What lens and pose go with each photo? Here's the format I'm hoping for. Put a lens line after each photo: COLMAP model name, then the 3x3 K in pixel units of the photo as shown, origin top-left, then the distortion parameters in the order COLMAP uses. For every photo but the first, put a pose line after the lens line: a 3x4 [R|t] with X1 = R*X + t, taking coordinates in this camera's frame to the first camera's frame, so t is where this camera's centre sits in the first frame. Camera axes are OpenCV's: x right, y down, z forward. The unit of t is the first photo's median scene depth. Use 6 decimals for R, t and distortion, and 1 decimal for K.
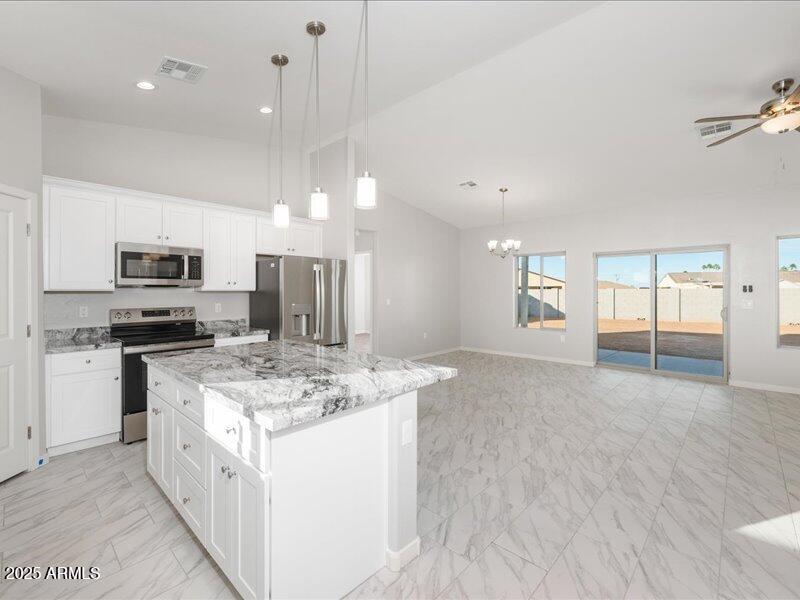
lens RADIAL K [[365.6, 0, 405.8], [0, 365.6, 293.1], [0, 0, 1]] dist [0.004154, 0.000139]
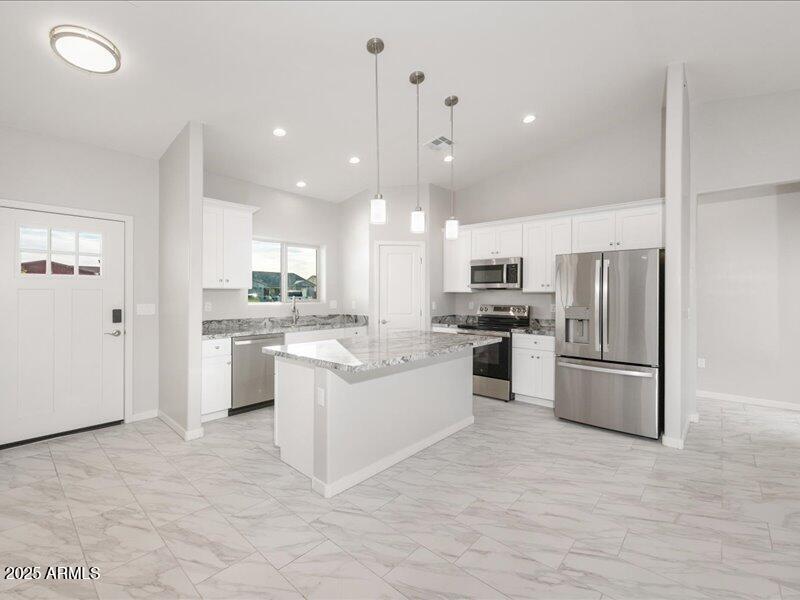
lens RADIAL K [[365.6, 0, 406.1], [0, 365.6, 297.3], [0, 0, 1]] dist [0.004154, 0.000139]
pose [[0.019395, 0.013277, -0.999724, 0.690838], [-0.007817, 0.999883, 0.013128, -0.003266], [0.999781, 0.007560, 0.019496, 0.658537]]
